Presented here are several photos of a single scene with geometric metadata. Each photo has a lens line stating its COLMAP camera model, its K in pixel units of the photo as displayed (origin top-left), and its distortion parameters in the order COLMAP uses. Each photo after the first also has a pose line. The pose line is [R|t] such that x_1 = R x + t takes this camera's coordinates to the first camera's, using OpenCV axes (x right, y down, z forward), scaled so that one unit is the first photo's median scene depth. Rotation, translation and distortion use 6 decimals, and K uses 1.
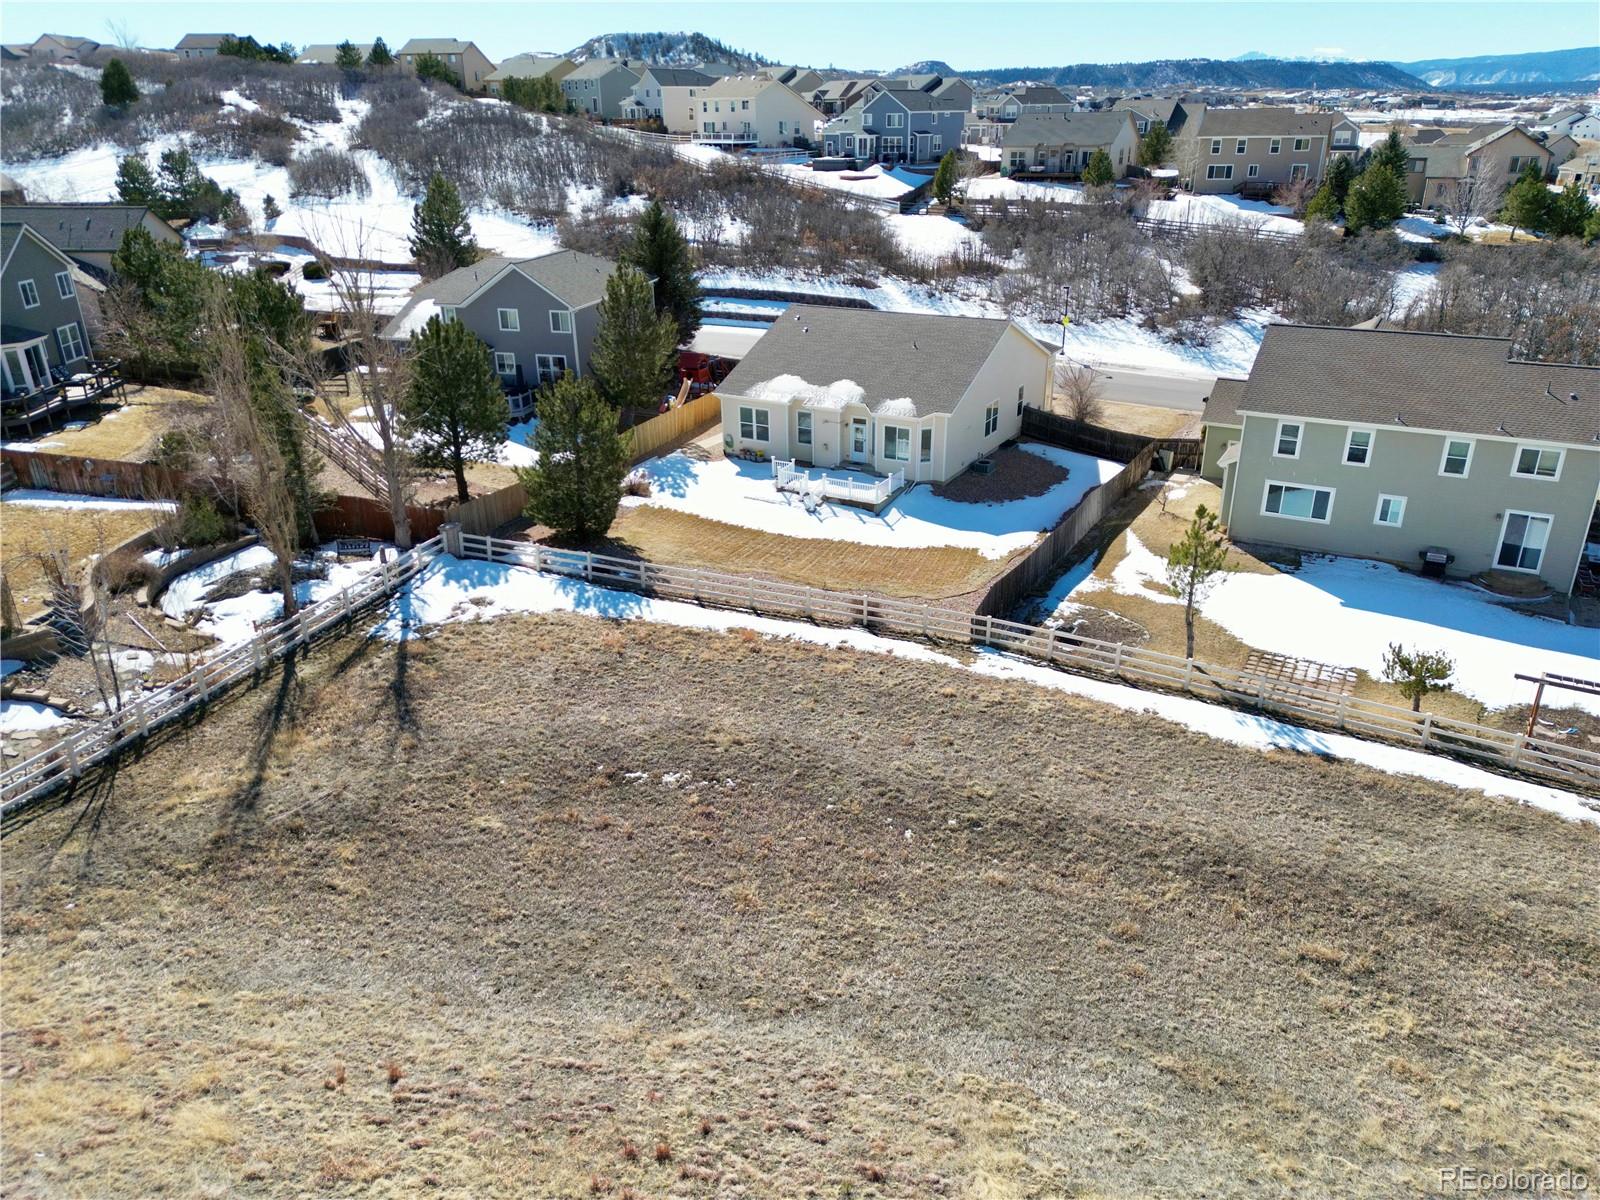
lens RADIAL K [[1120.2, 0, 800.0], [0, 1120.2, 600.0], [0, 0, 1]] dist [0.074055, -0.061812]
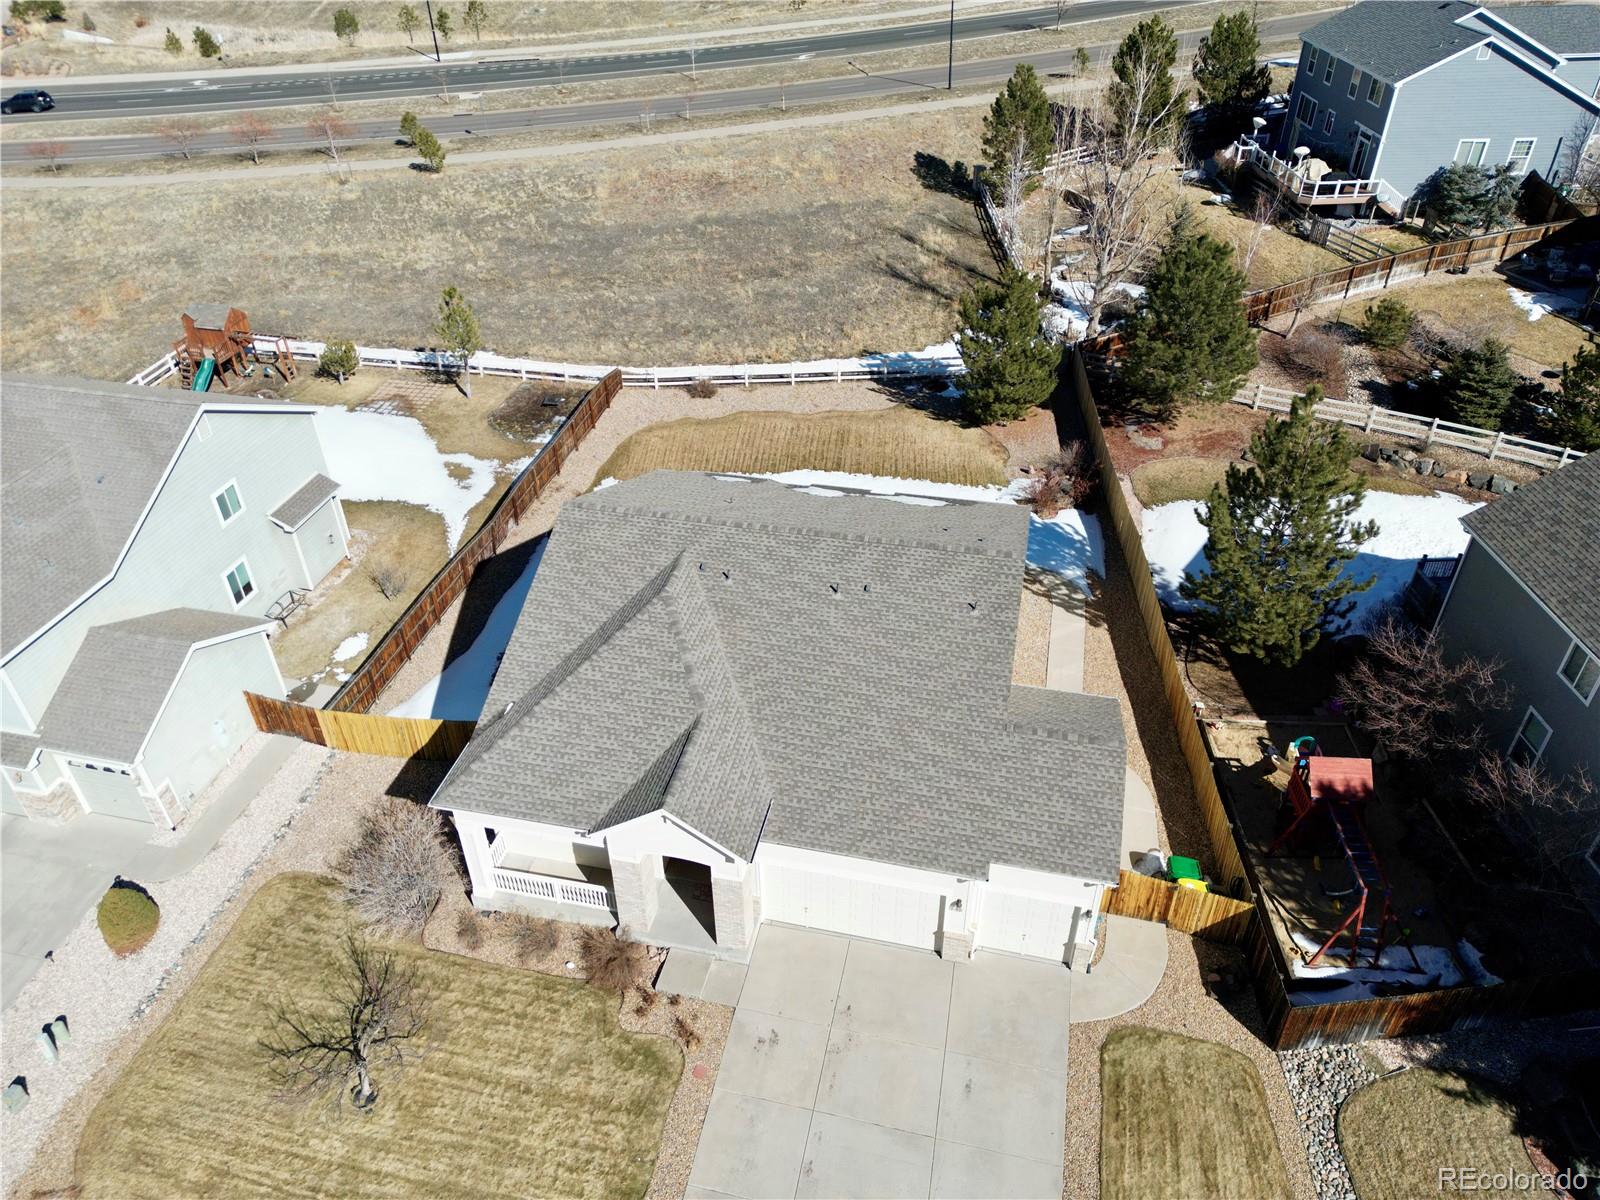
lens RADIAL K [[1117.4, 0, 800.0], [0, 1117.4, 600.0], [0, 0, 1]] dist [0.102837, -0.103889]
pose [[-0.954629, 0.191275, -0.228247, 0.306413], [-0.099395, 0.517847, 0.849680, -1.019461], [0.280719, 0.833816, -0.475340, 1.921244]]
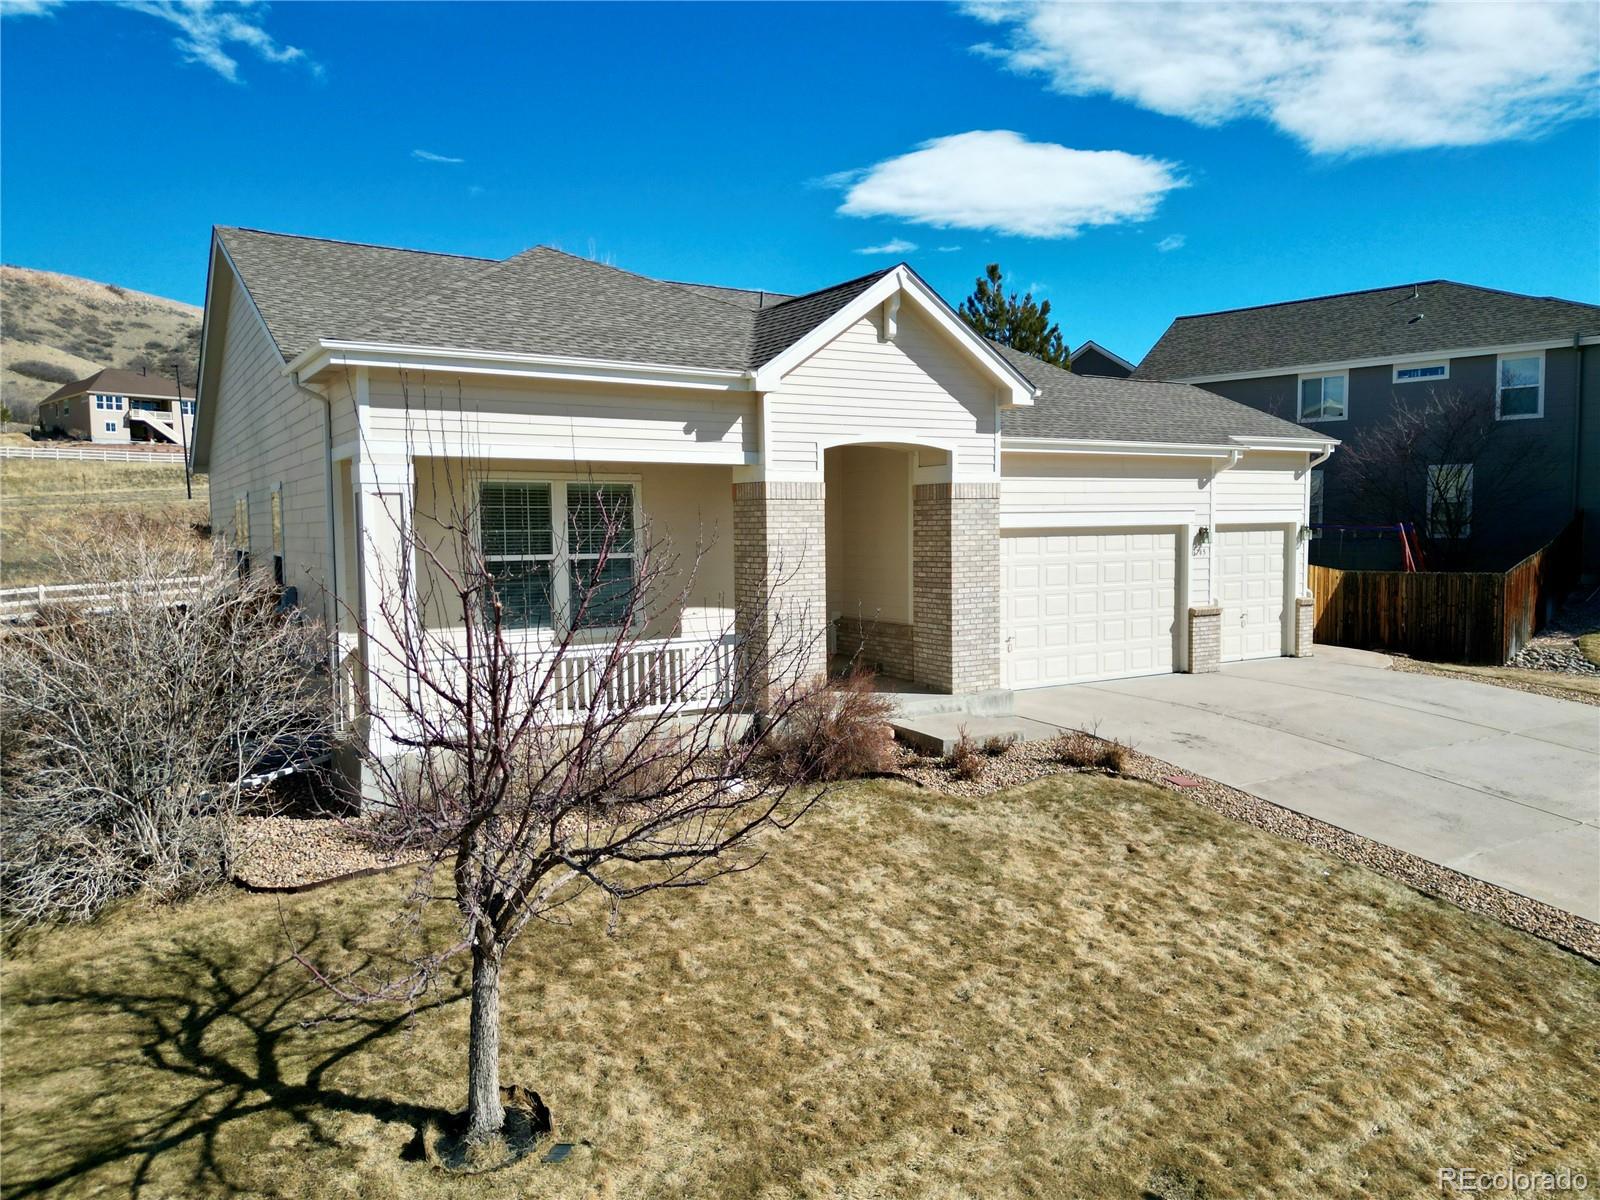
lens RADIAL K [[1120.2, 0, 800.0], [0, 1120.2, 600.0], [0, 0, 1]] dist [0.074055, -0.061812]
pose [[-0.473177, 0.068886, -0.878270, 0.618578], [-0.327449, 0.911761, 0.247929, -0.238180], [0.817851, 0.404903, -0.408867, 1.819552]]
